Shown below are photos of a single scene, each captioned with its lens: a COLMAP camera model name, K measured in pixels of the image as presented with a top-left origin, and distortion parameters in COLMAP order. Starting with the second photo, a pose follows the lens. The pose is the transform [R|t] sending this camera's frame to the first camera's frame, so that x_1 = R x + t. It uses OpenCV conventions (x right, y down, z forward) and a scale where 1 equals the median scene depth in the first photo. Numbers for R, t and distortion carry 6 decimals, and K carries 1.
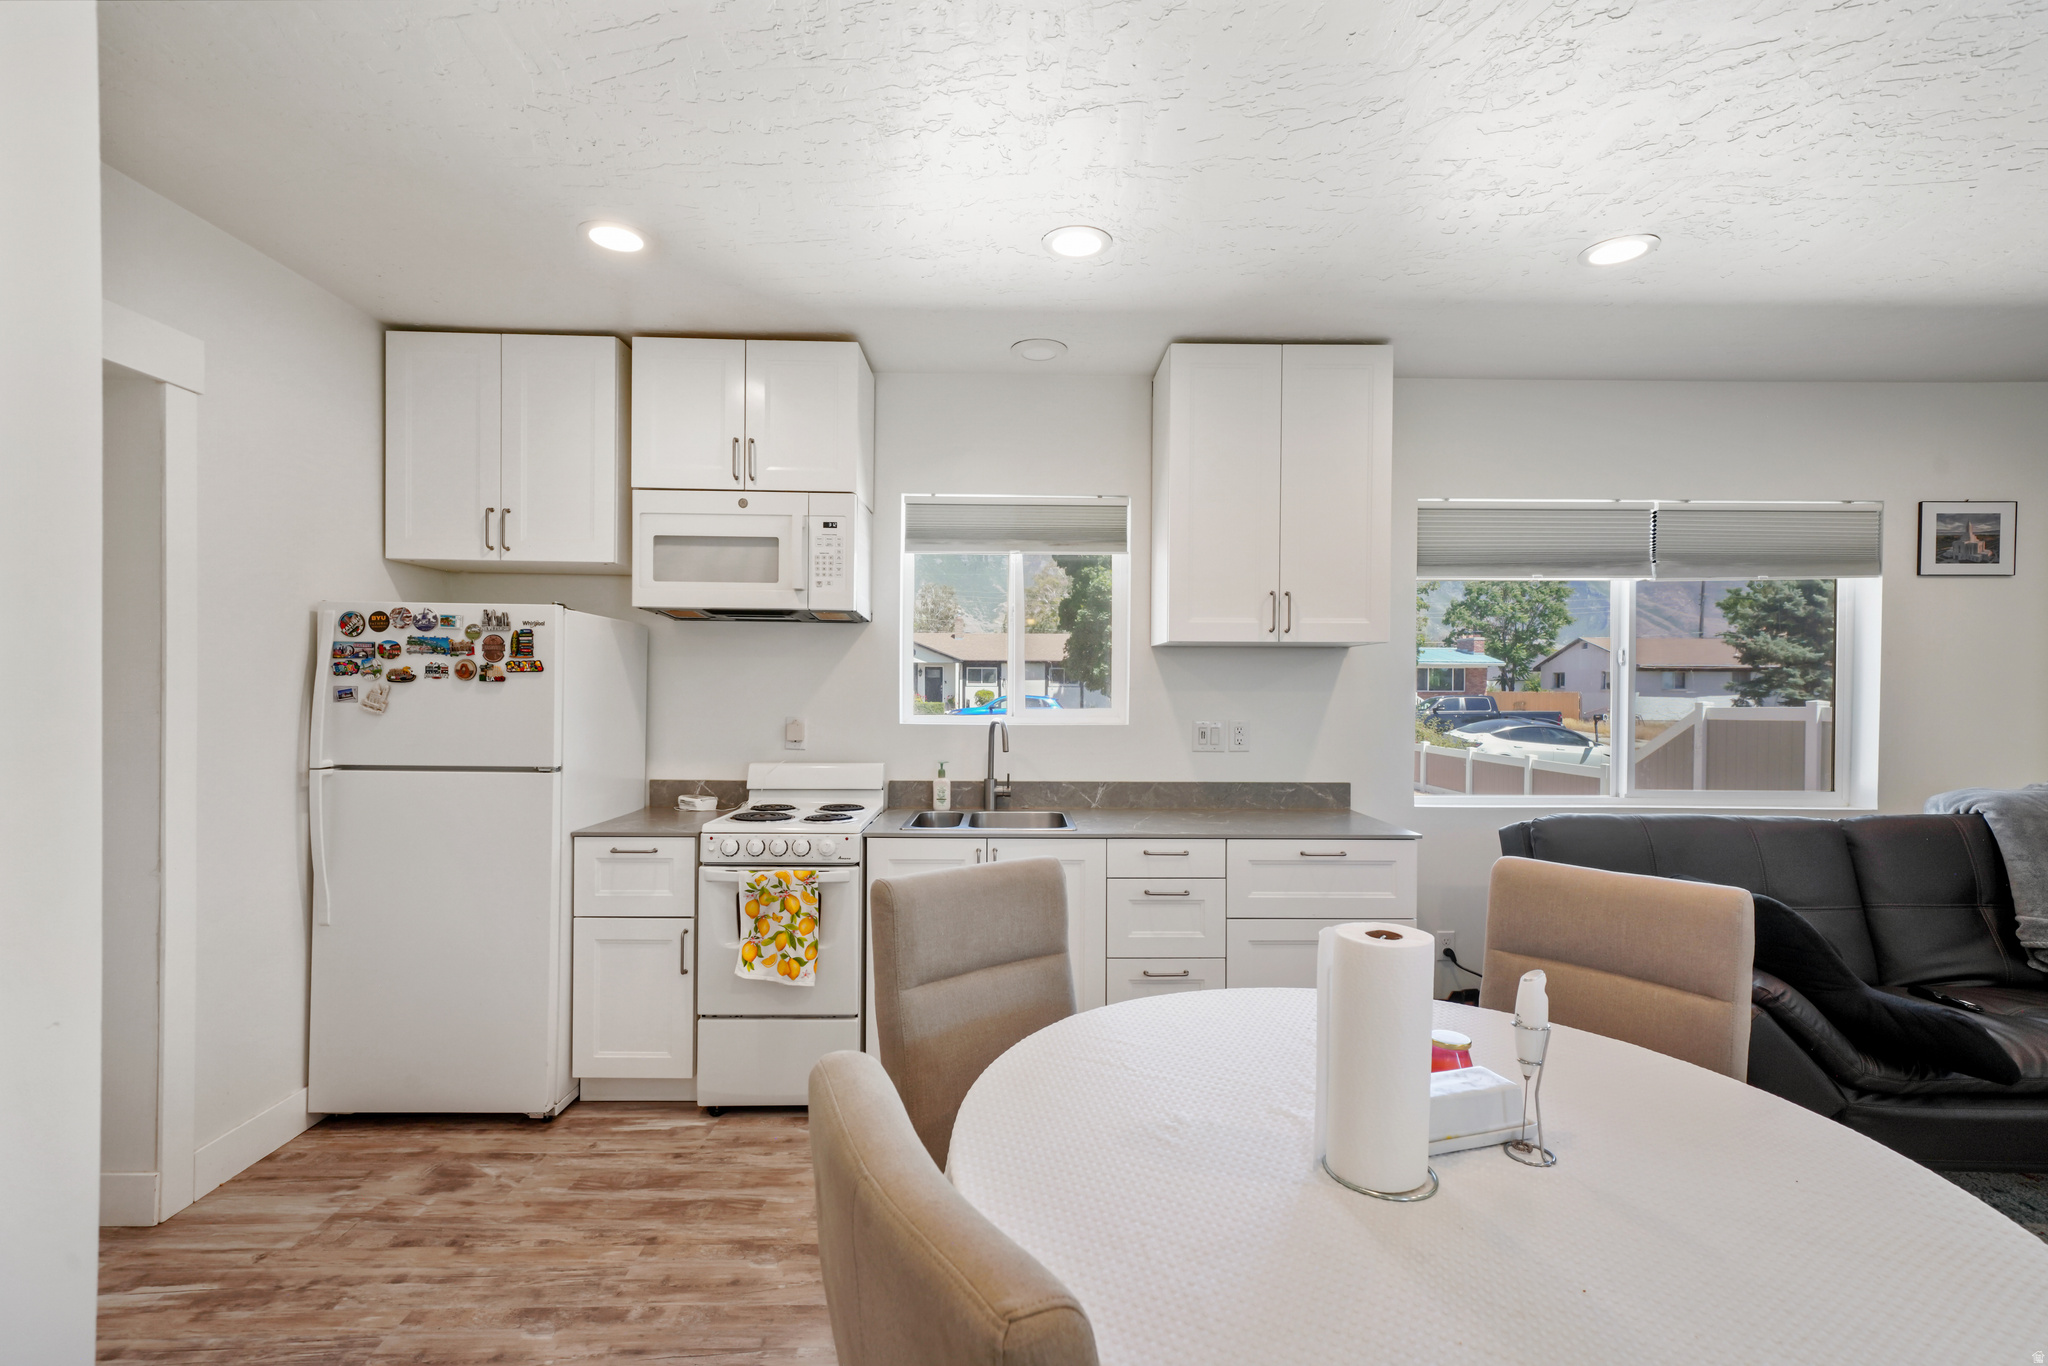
lens RADIAL K [[922.8, 0, 1018.2], [0, 922.8, 699.9], [0, 0, 1]] dist [0.003204, 0.001424]
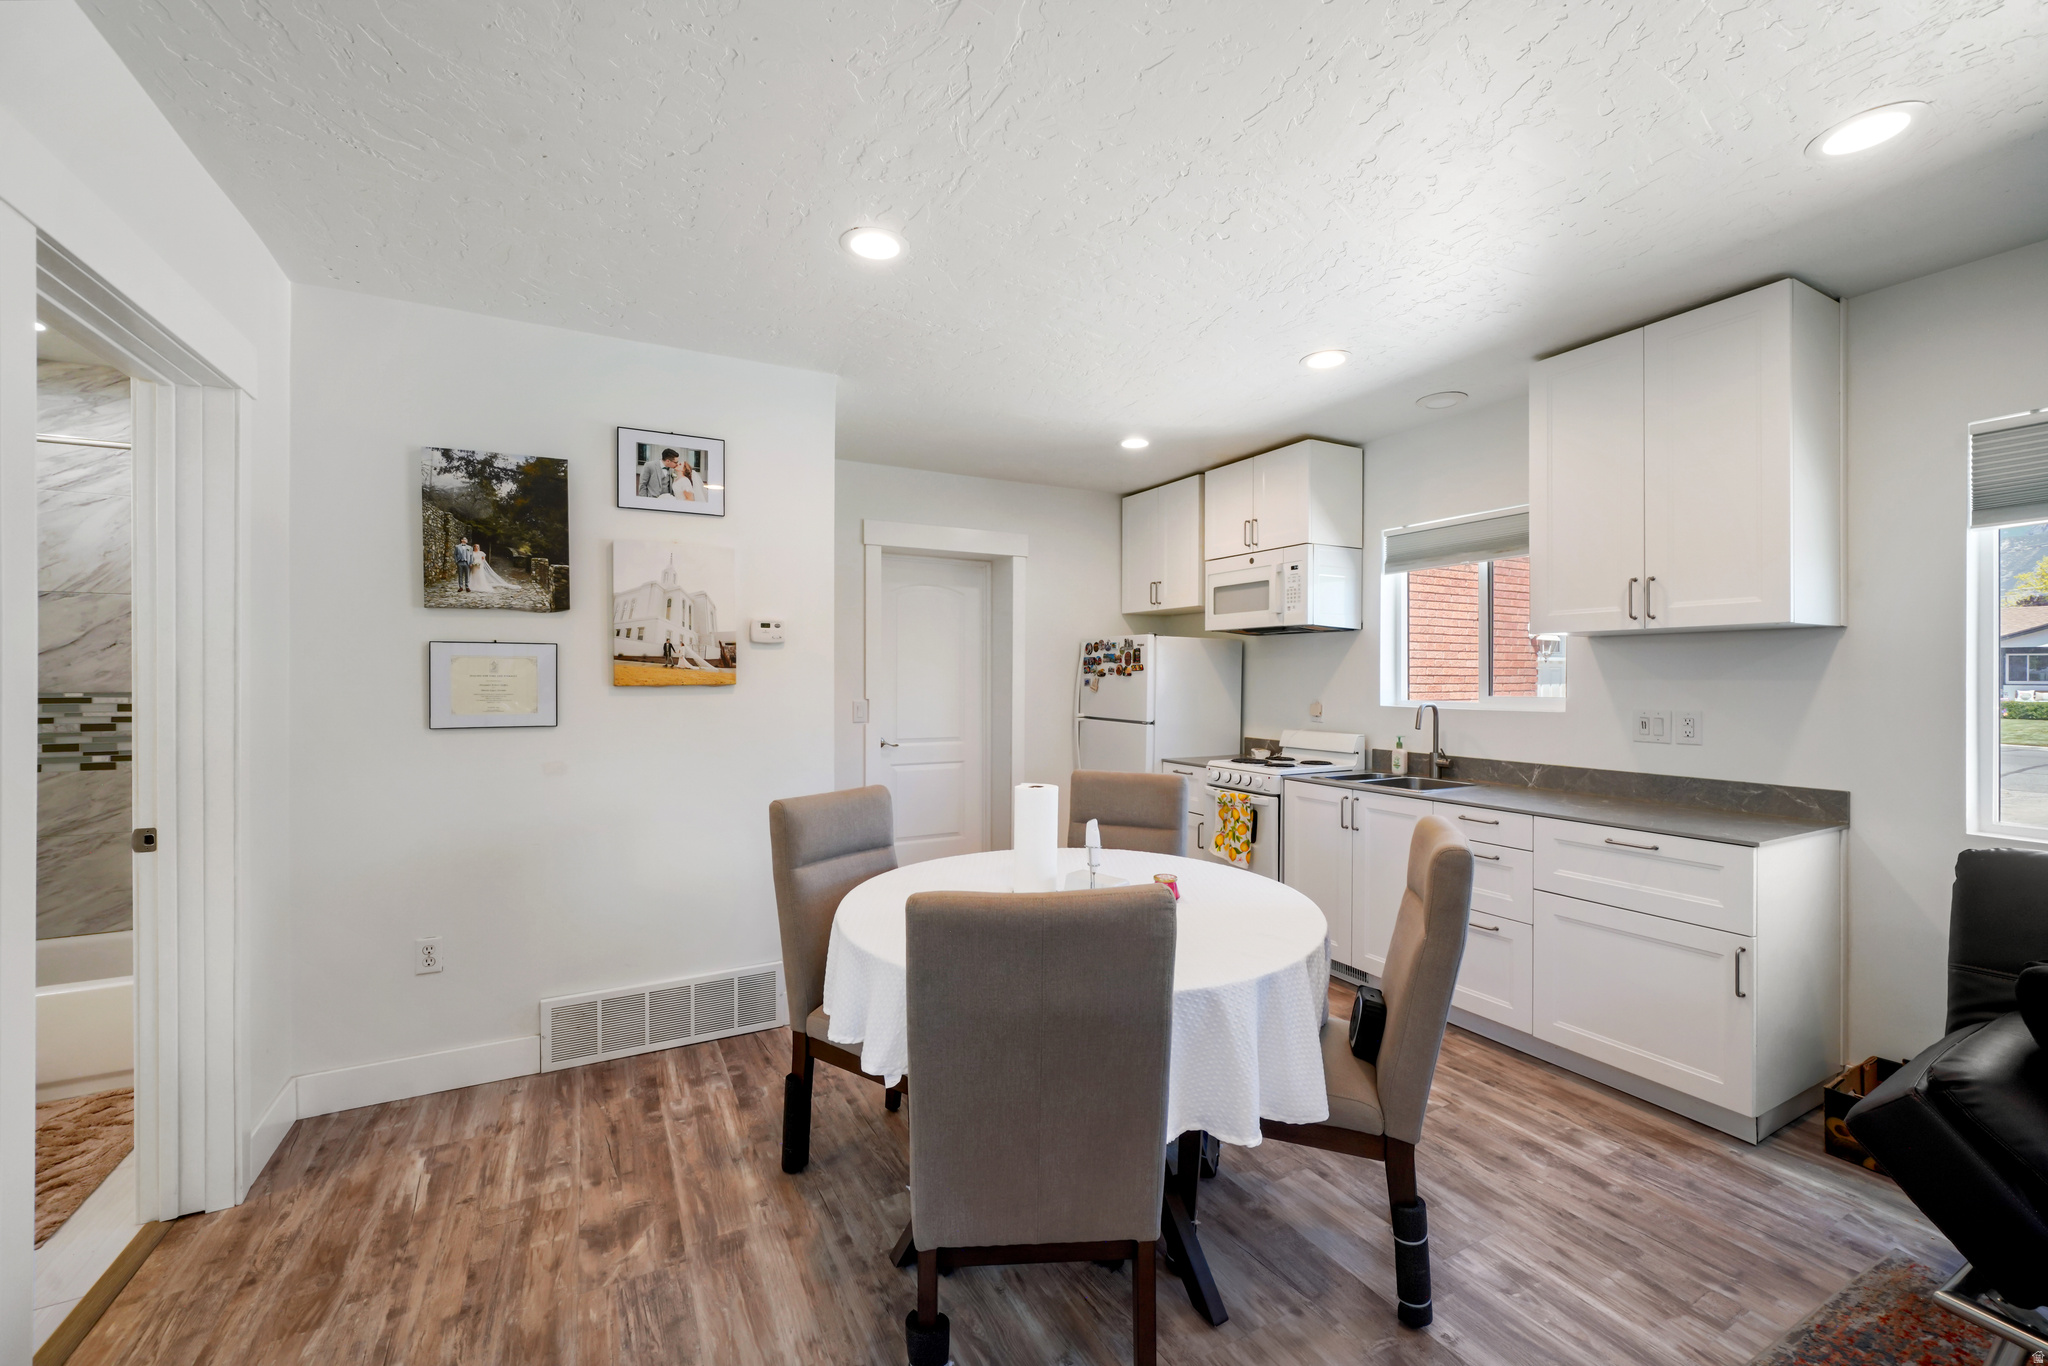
lens RADIAL K [[809.4, 0, 1026.7], [0, 809.4, 674.3], [0, 0, 1]] dist [-0.007452, 0.001619]
pose [[0.462276, -0.009782, -0.886682, 0.791800], [-0.011907, 0.999781, -0.017237, 0.008382], [0.886656, 0.018526, 0.462059, 0.030861]]
